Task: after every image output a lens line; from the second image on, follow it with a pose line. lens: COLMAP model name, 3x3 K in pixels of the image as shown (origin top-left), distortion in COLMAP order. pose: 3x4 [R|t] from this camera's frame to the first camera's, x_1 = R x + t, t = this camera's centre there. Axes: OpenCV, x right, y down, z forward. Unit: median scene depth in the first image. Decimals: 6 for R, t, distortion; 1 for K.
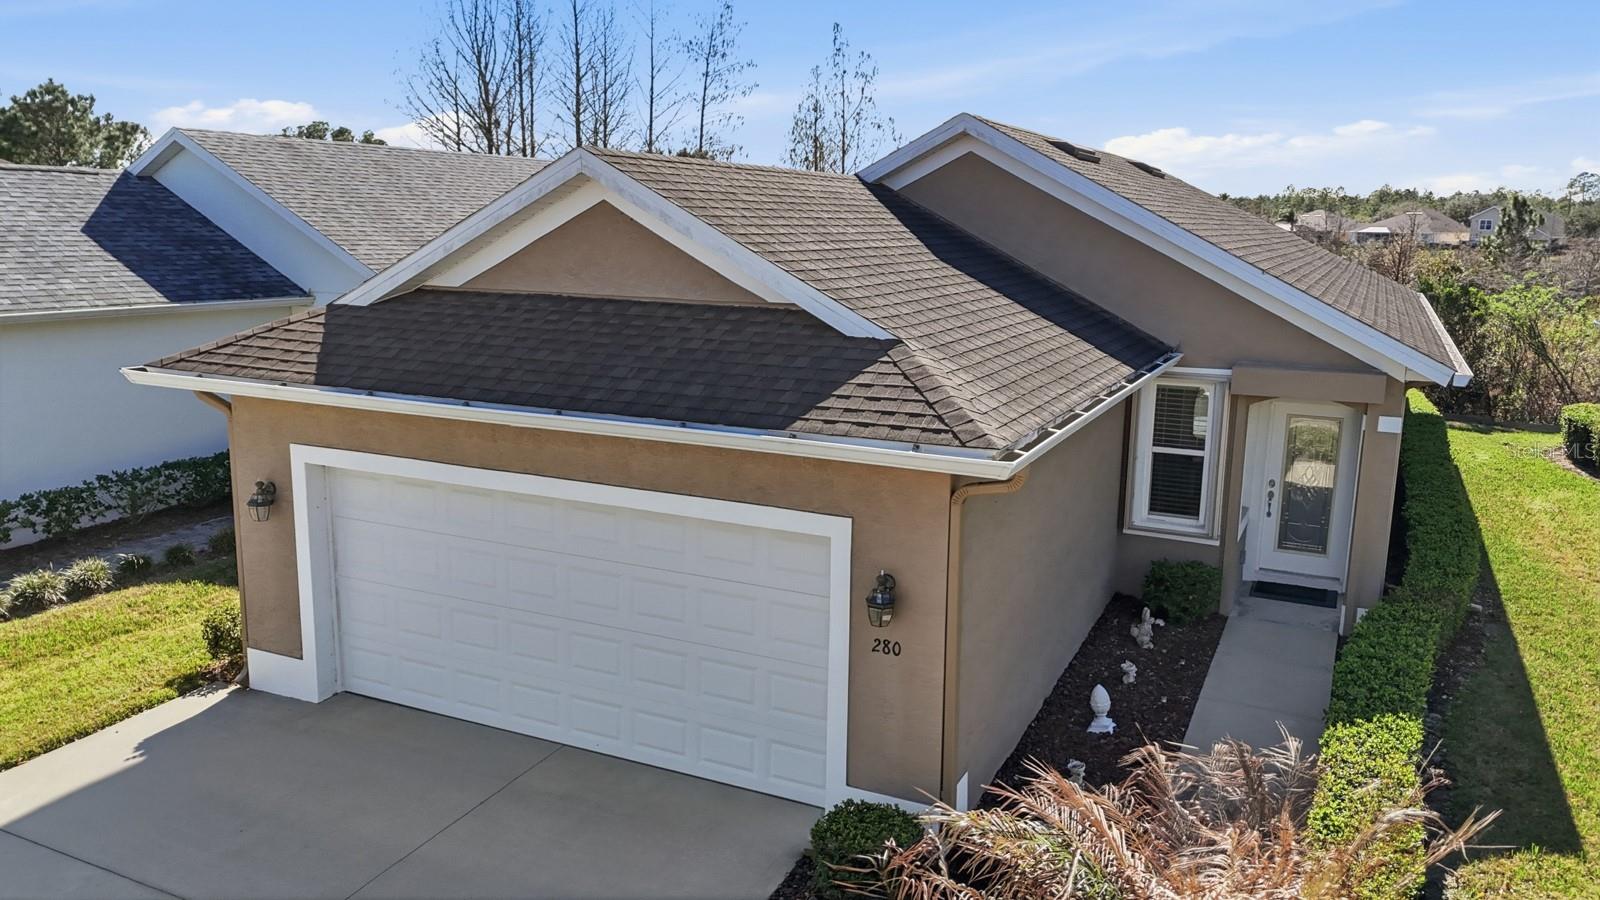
lens RADIAL K [[1170.7, 0, 799.1], [0, 1170.7, 440.6], [0, 0, 1]] dist [0.066656, -0.044817]
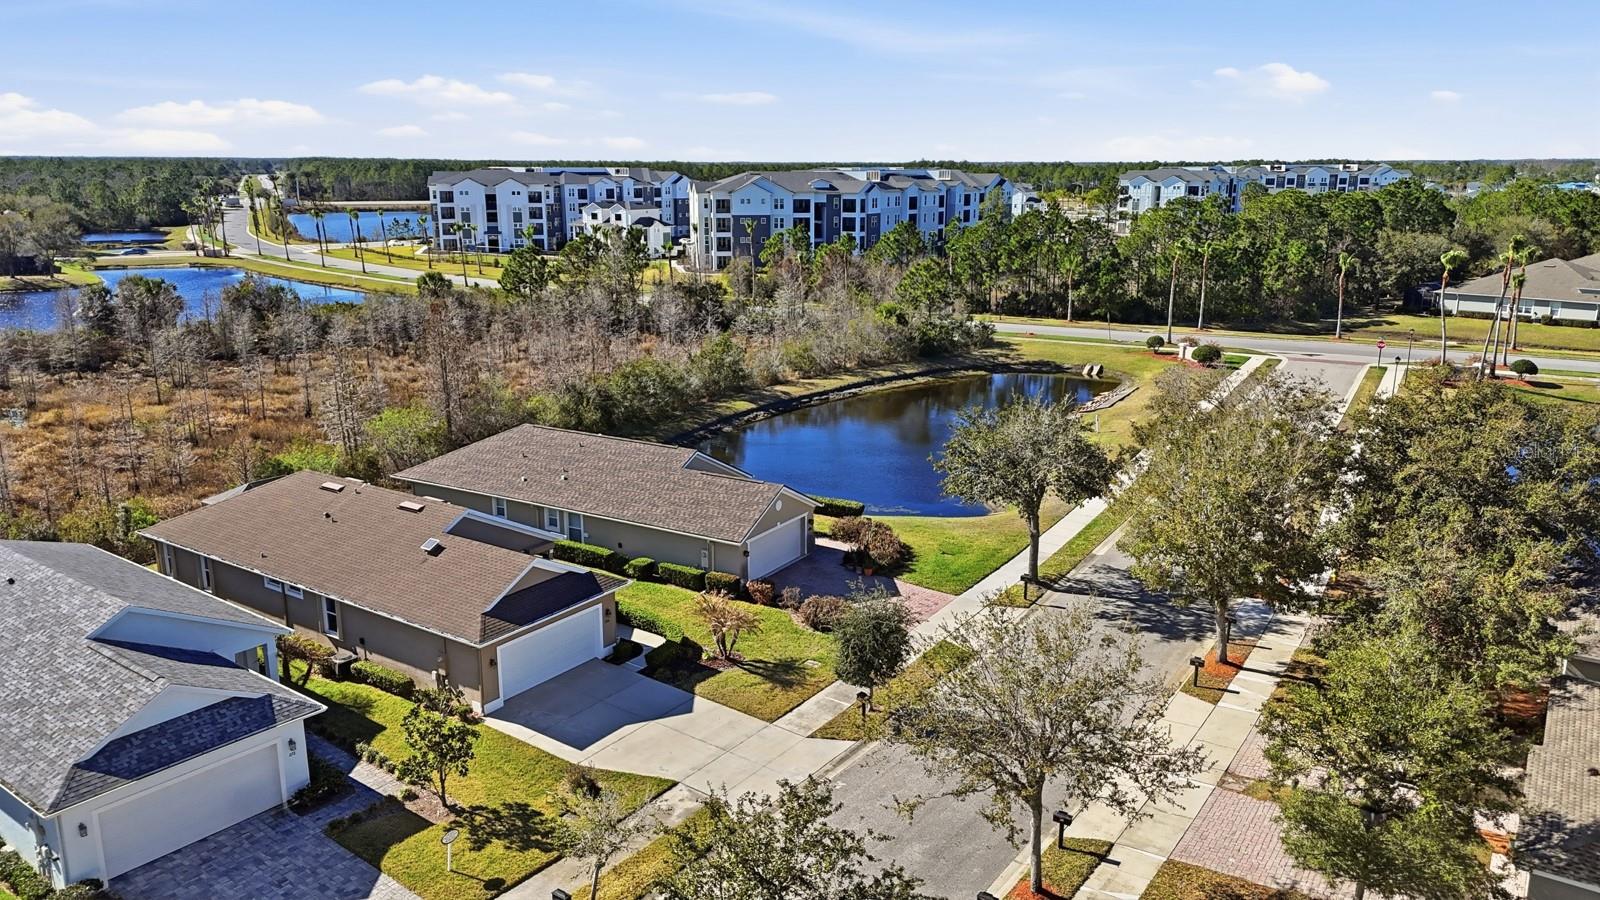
lens RADIAL K [[1170.7, 0, 809.7], [0, 1170.7, 447.0], [0, 0, 1]] dist [0.066656, -0.044817]
pose [[0.148578, -0.247471, 0.957436, -3.658690], [0.183936, 0.958202, 0.219125, -1.243679], [-0.971644, 0.143550, 0.187886, -0.858186]]
